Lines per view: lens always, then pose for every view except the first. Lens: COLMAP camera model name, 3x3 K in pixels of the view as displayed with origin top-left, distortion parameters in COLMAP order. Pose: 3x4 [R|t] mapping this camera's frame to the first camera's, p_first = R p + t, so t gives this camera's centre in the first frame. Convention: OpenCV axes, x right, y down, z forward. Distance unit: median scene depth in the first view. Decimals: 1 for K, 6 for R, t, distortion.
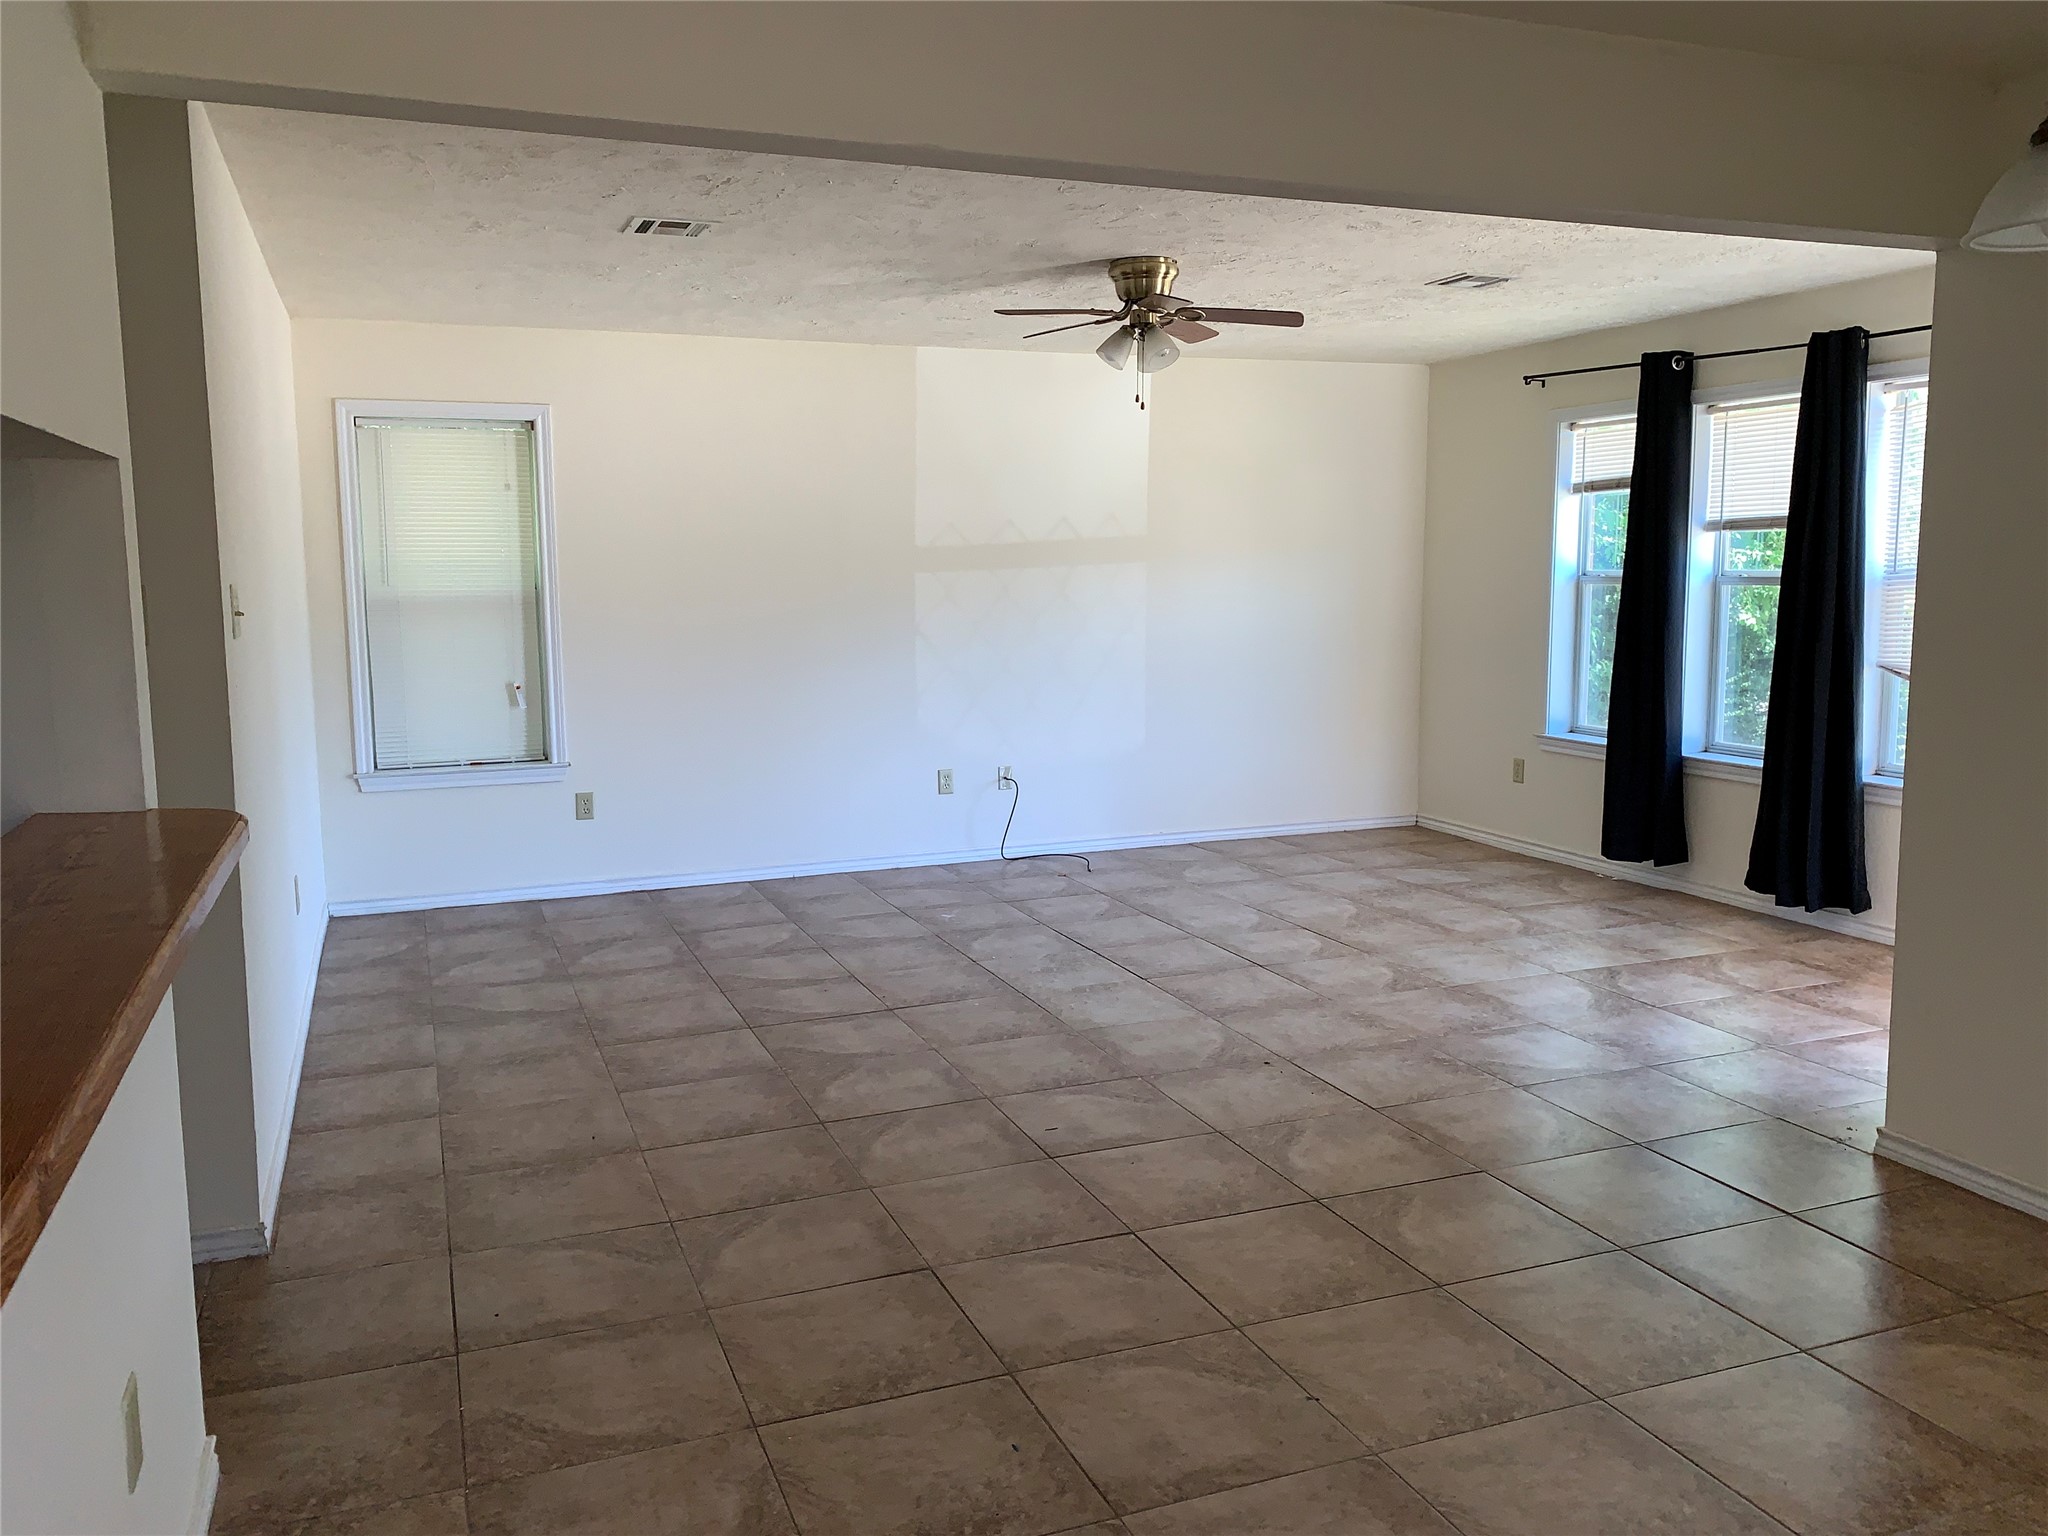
lens RADIAL K [[1559.0, 0, 1018.6], [0, 1559.0, 761.0], [0, 0, 1]] dist [0.044049, -0.055450]
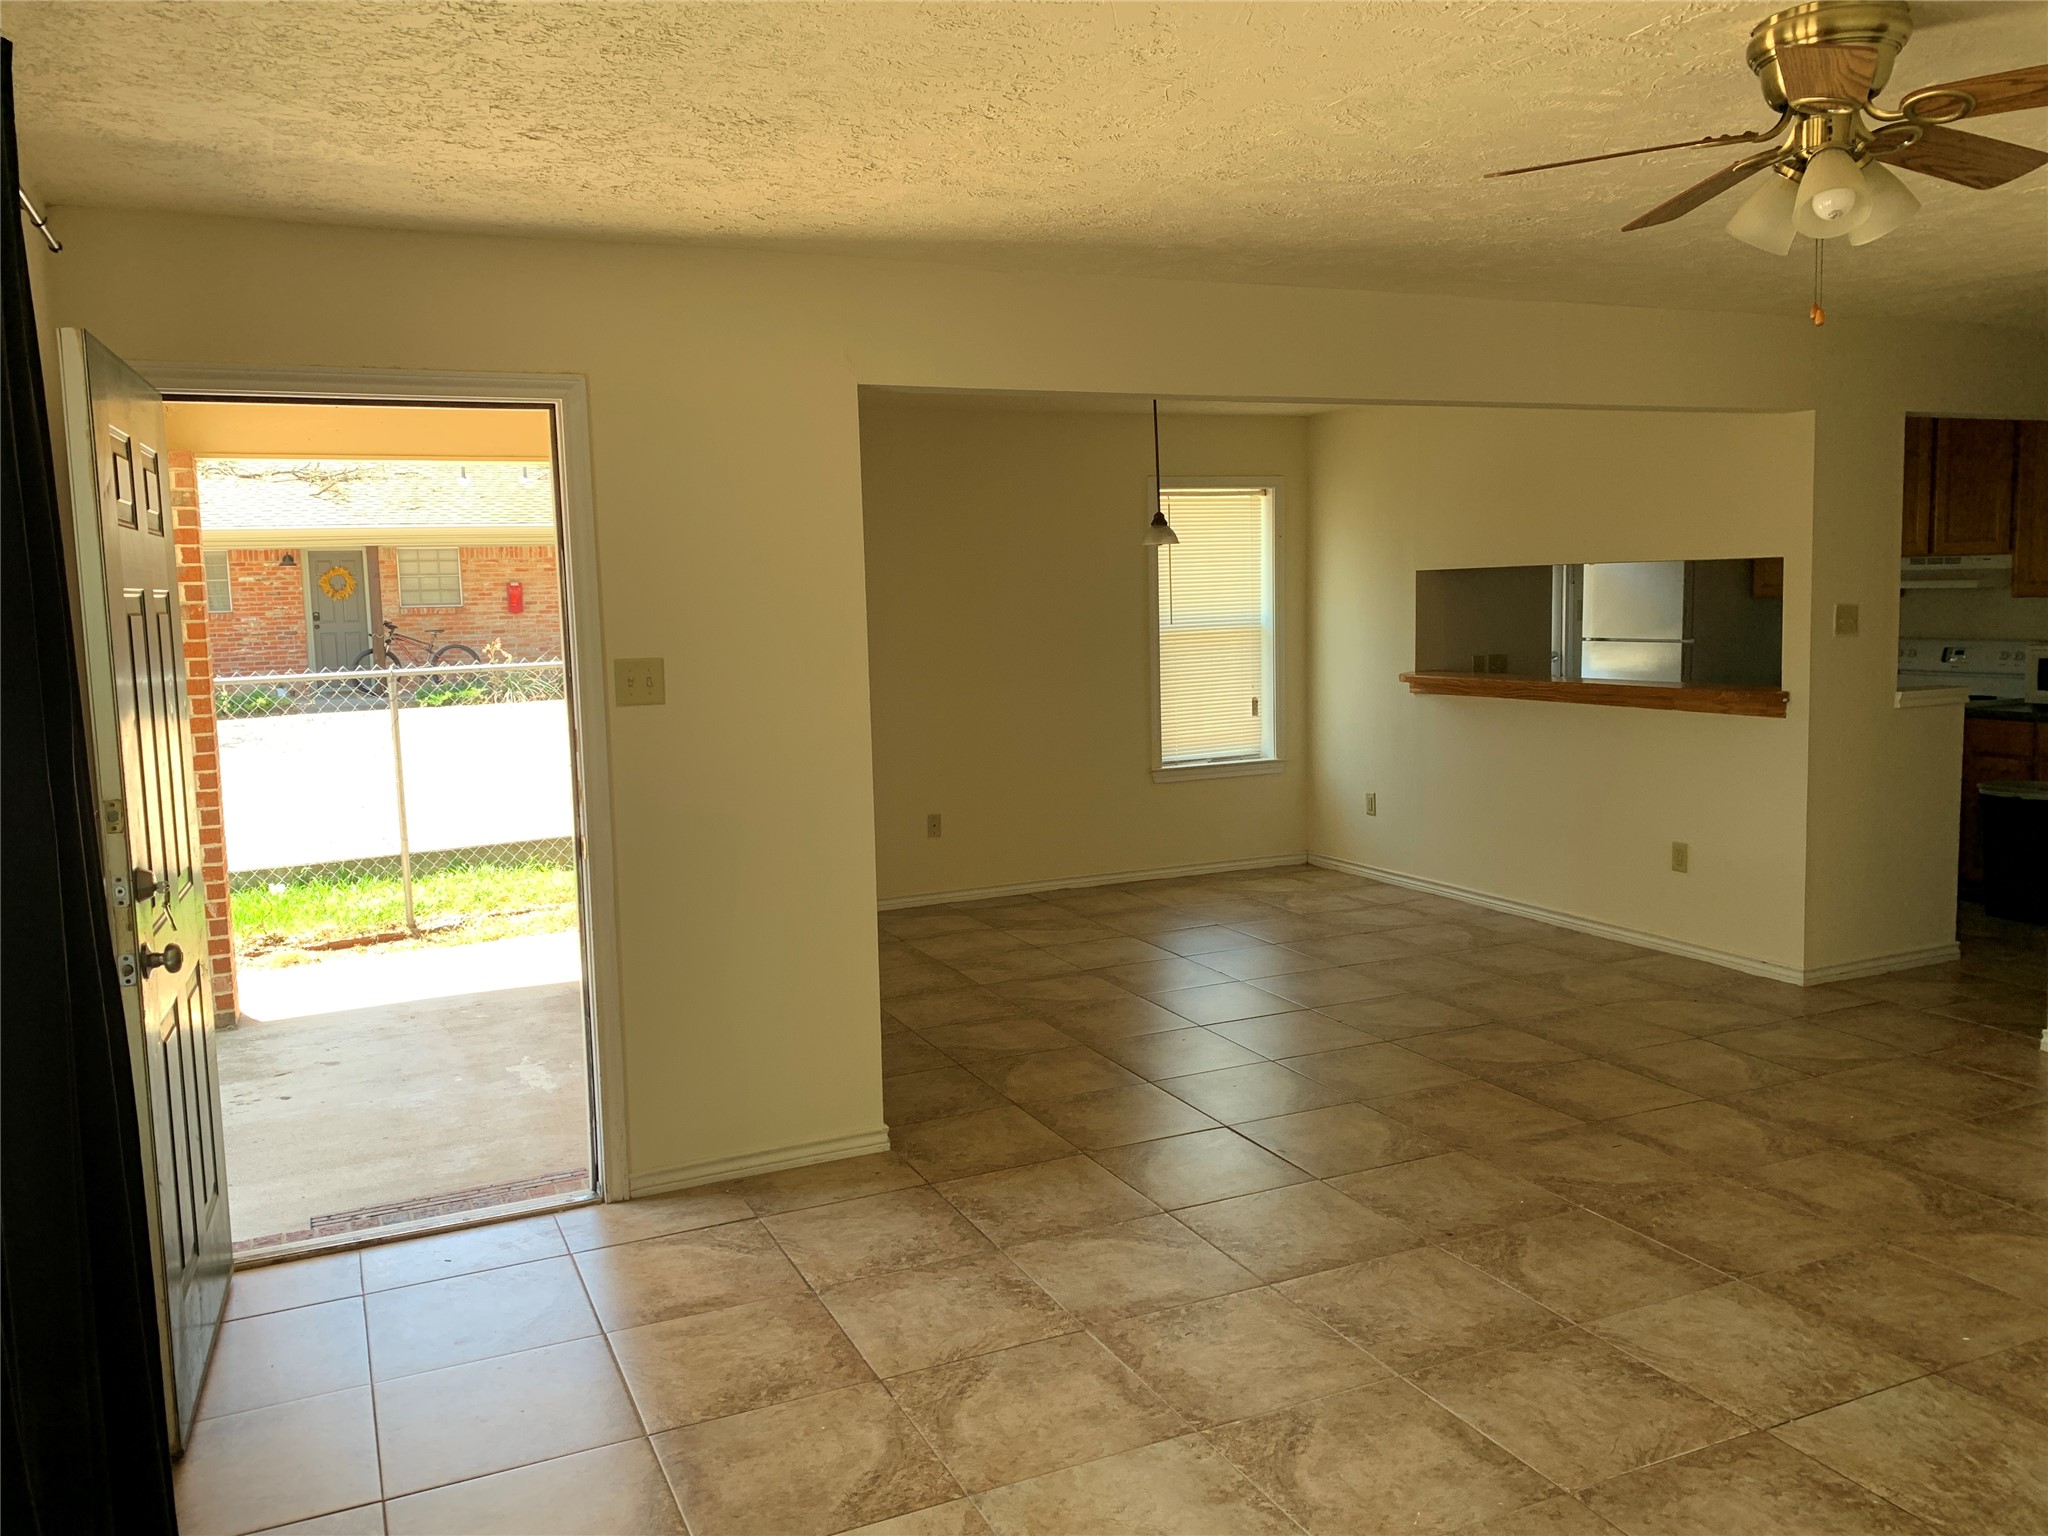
lens RADIAL K [[1563.6, 0, 1021.3], [0, 1563.6, 756.1], [0, 0, 1]] dist [0.012365, 0.006985]
pose [[-0.998139, 0.039563, -0.046394, 0.356098], [0.027559, 0.971478, 0.235521, -0.219342], [0.054389, 0.233805, -0.970761, 1.492452]]
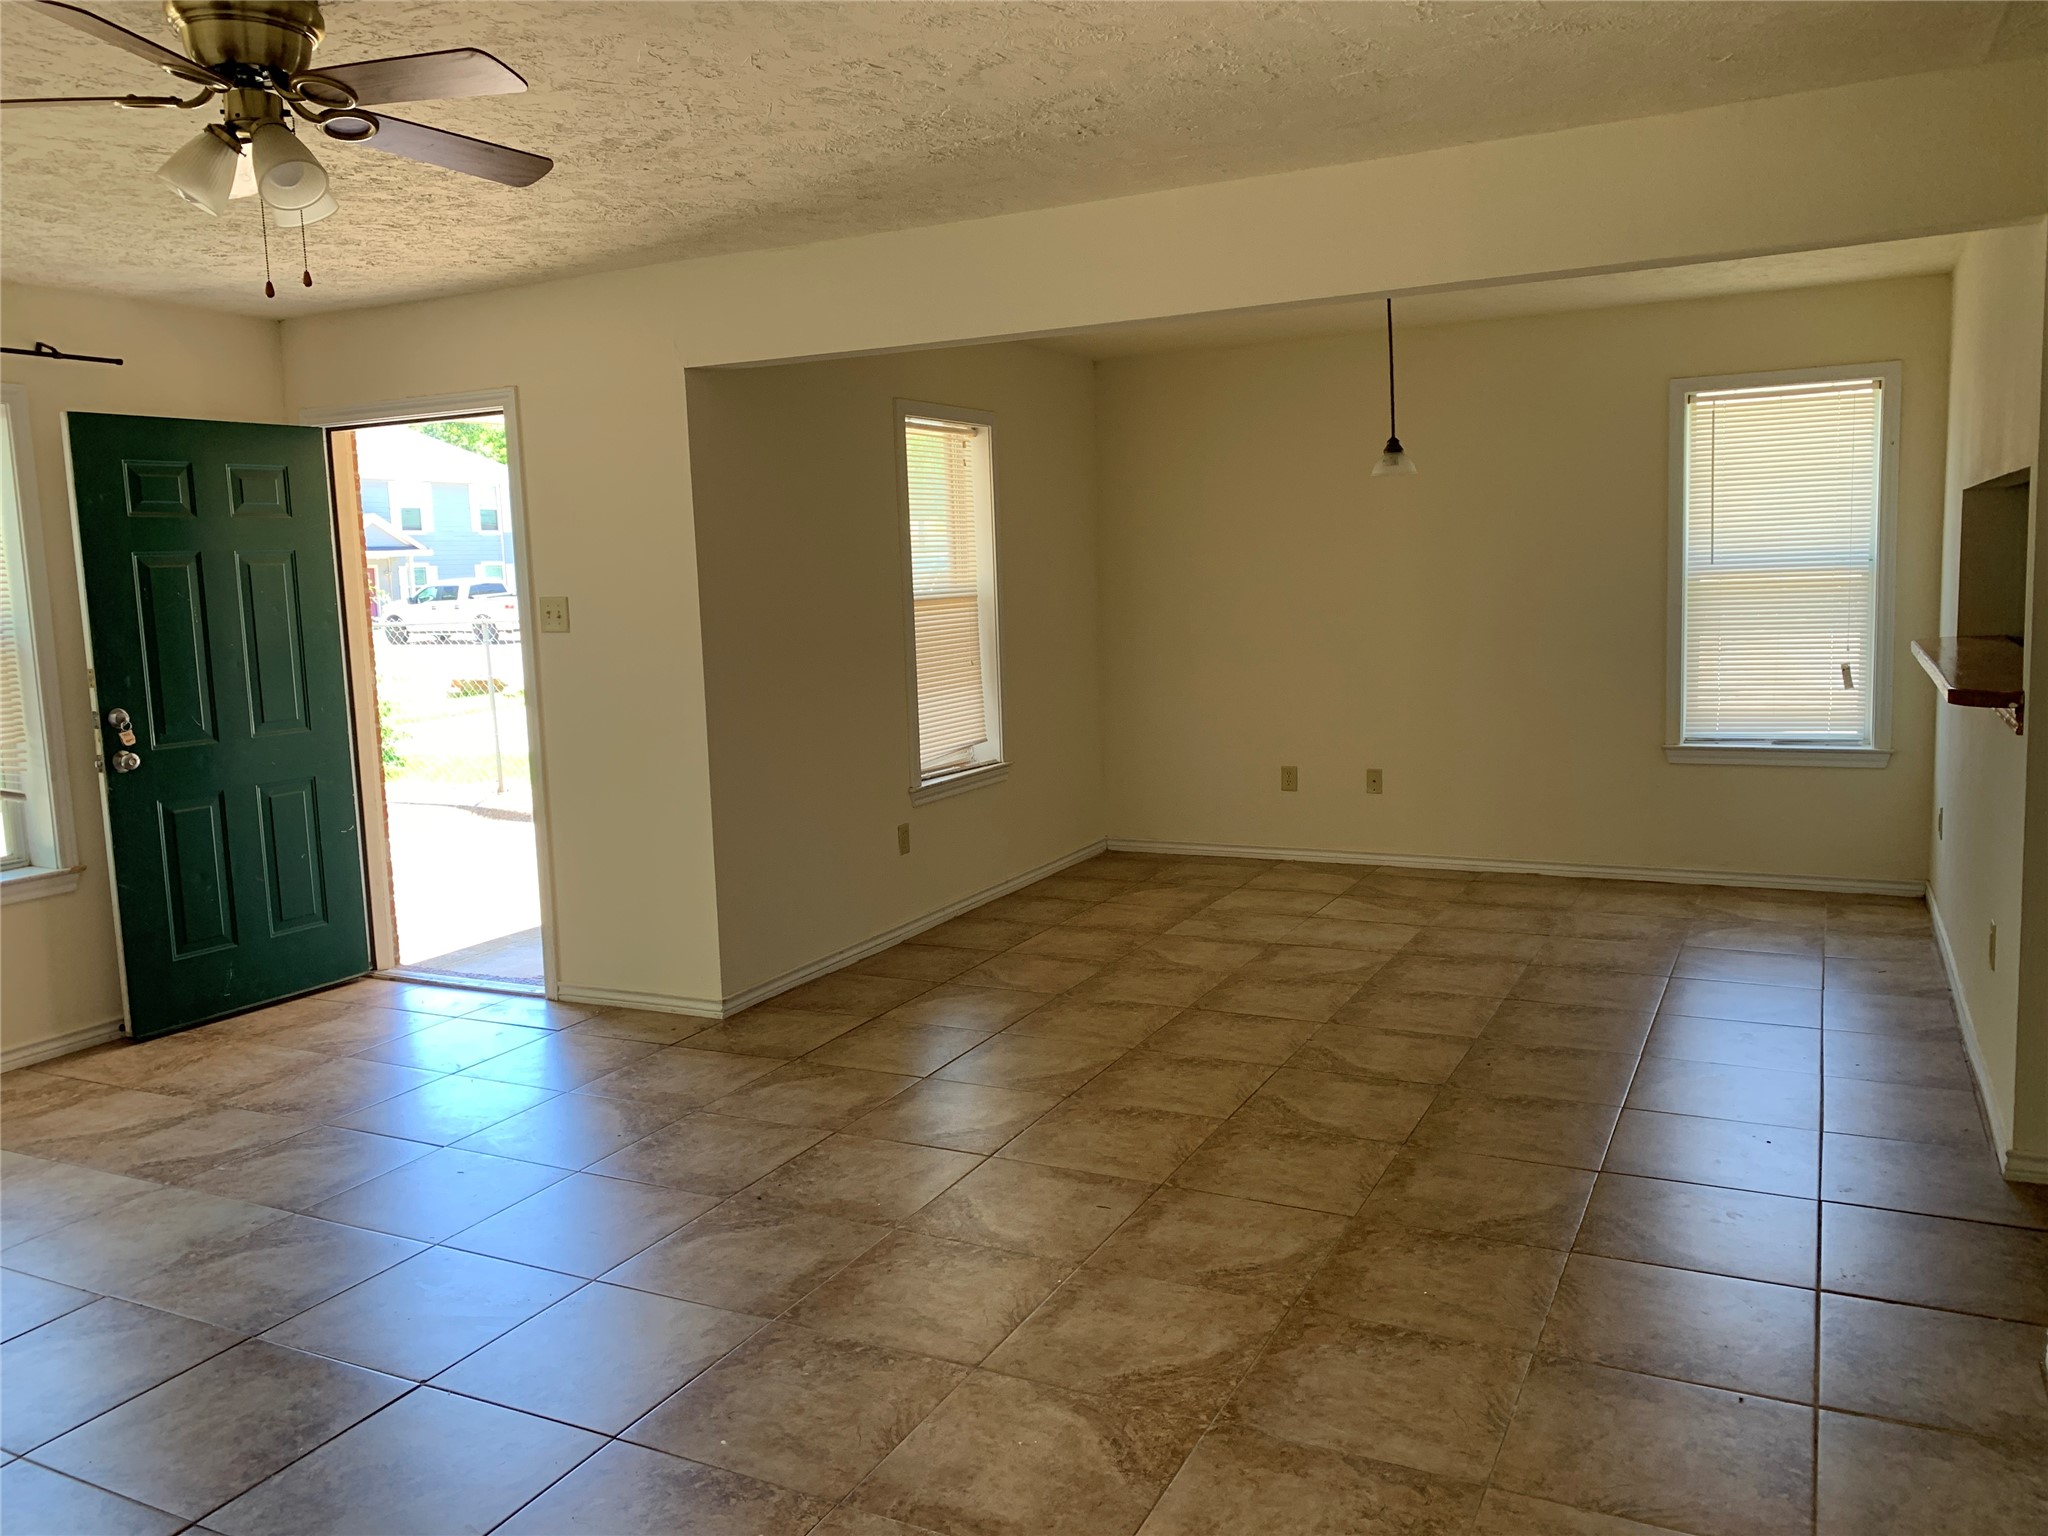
lens RADIAL K [[1559.0, 0, 1018.6], [0, 1559.0, 761.0], [0, 0, 1]] dist [0.044049, -0.055450]
pose [[-0.661271, -0.060074, 0.747738, -0.454138], [0.138790, 0.969781, 0.200653, -0.148257], [-0.737196, 0.236465, -0.632951, 1.171748]]
